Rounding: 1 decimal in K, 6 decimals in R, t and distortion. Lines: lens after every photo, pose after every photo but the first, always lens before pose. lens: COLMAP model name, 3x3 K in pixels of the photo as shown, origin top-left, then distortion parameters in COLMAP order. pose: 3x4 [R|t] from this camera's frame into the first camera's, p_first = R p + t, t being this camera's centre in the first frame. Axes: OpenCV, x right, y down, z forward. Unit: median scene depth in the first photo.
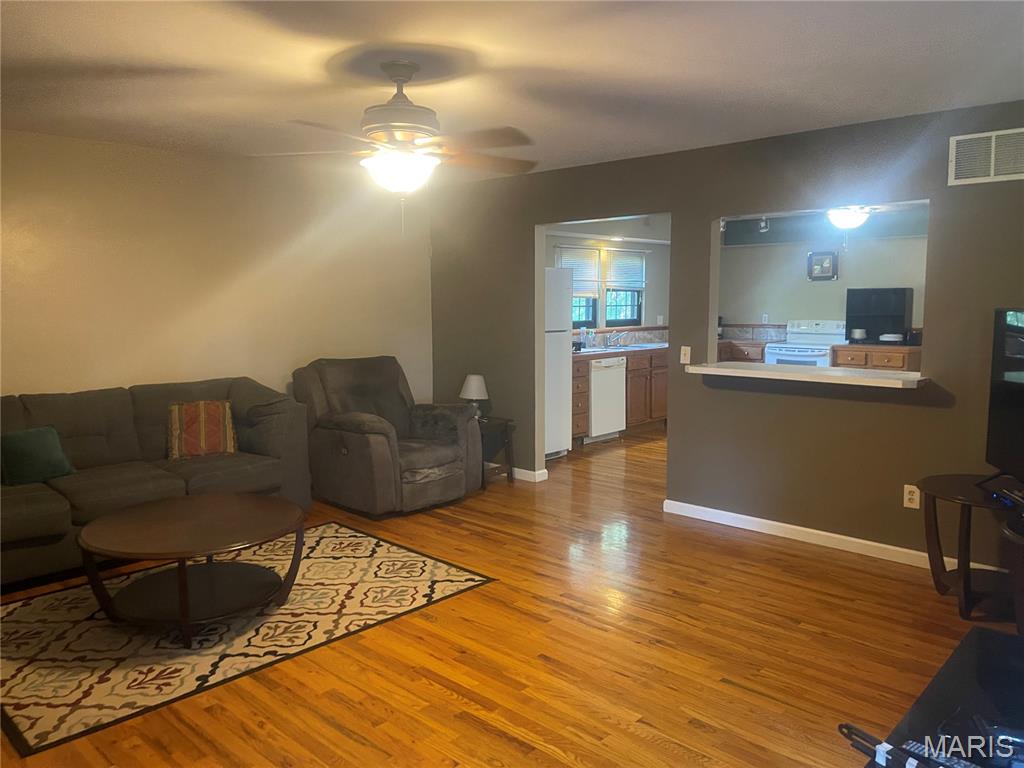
lens RADIAL K [[768.9, 0, 521.7], [0, 768.9, 381.3], [0, 0, 1]] dist [0.067986, -0.093462]
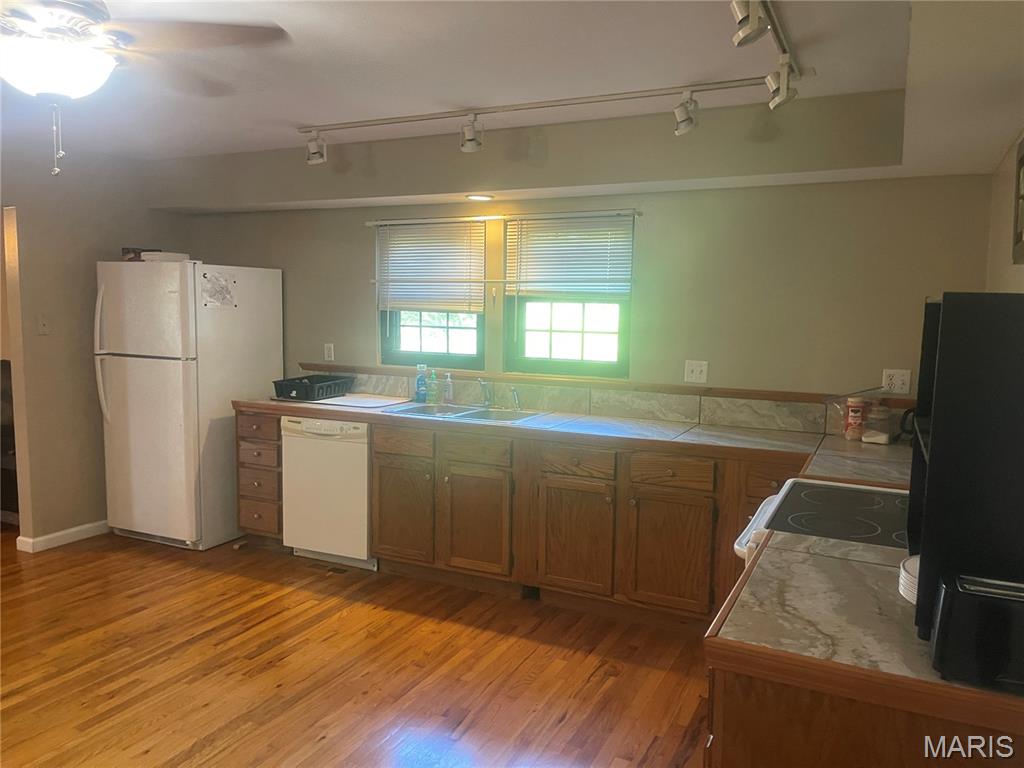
lens RADIAL K [[765.1, 0, 506.4], [0, 765.1, 389.9], [0, 0, 1]] dist [0.072221, -0.095415]
pose [[0.283622, 0.112994, -0.952256, 0.601142], [-0.118234, 0.989577, 0.082207, -0.099650], [0.951619, 0.089274, 0.294026, 0.848634]]
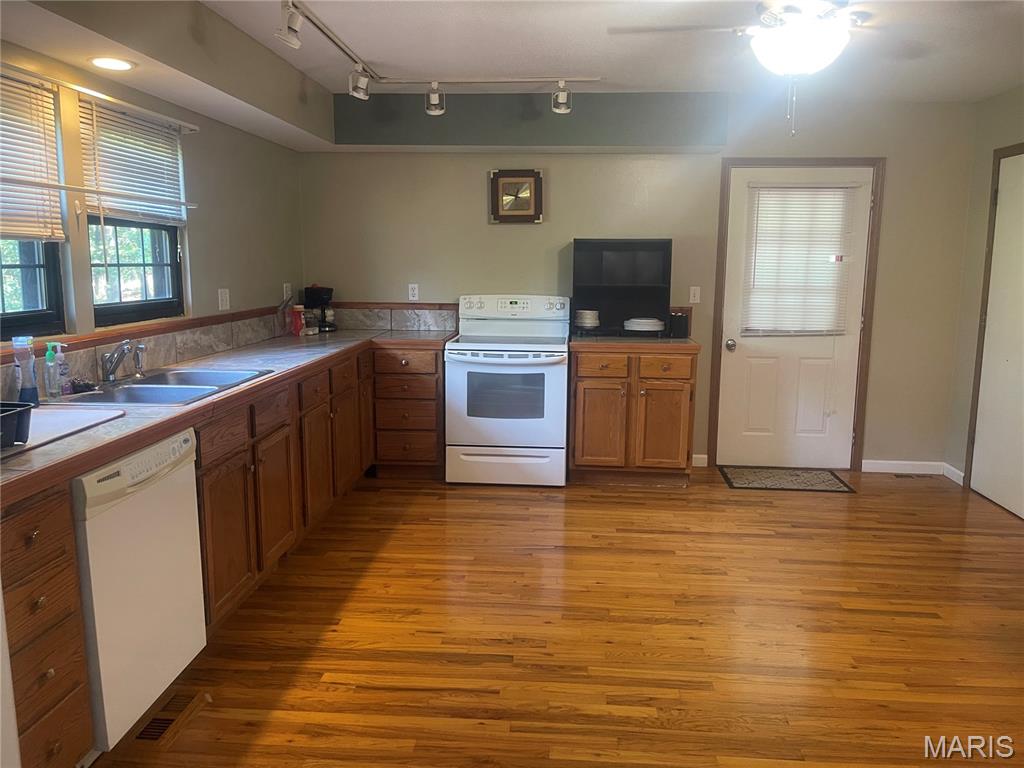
lens RADIAL K [[768.9, 0, 521.7], [0, 768.9, 381.3], [0, 0, 1]] dist [0.067986, -0.093462]
pose [[0.779025, -0.086909, 0.620940, 0.039070], [0.053775, 0.995959, 0.071932, -0.060646], [-0.624683, -0.022646, 0.780550, 0.603592]]
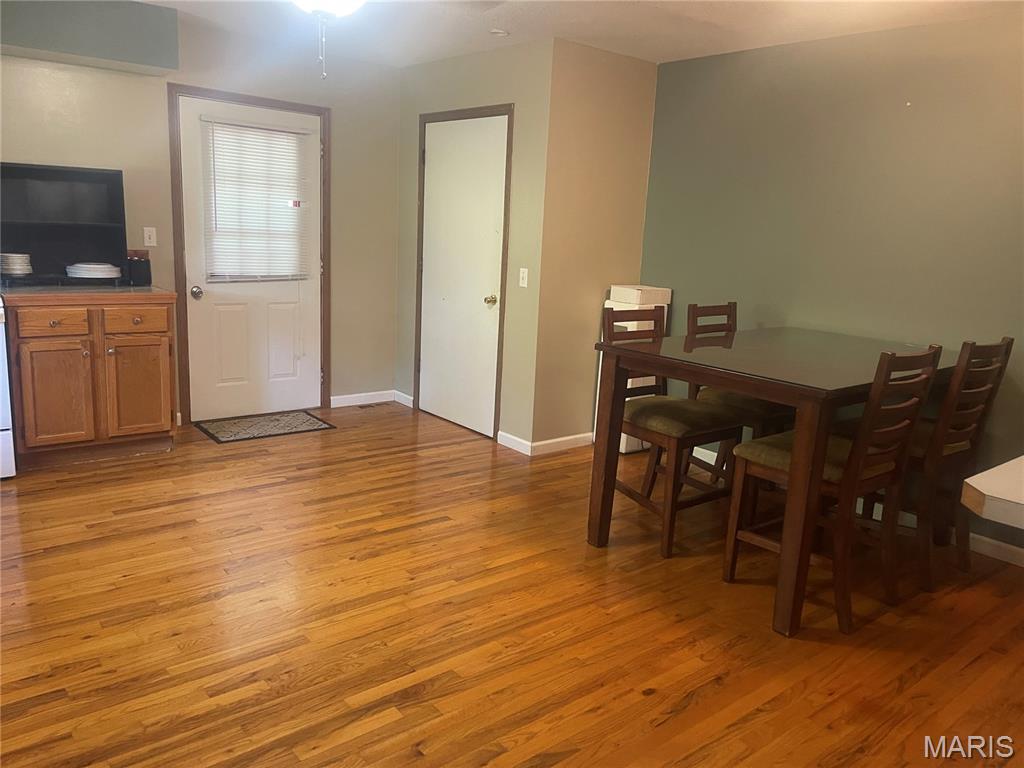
lens RADIAL K [[768.9, 0, 521.7], [0, 768.9, 381.3], [0, 0, 1]] dist [0.067986, -0.093462]
pose [[0.127902, -0.189429, 0.973528, 0.012690], [0.050925, 0.981550, 0.184300, -0.065015], [-0.990479, 0.026004, 0.135188, 0.664548]]
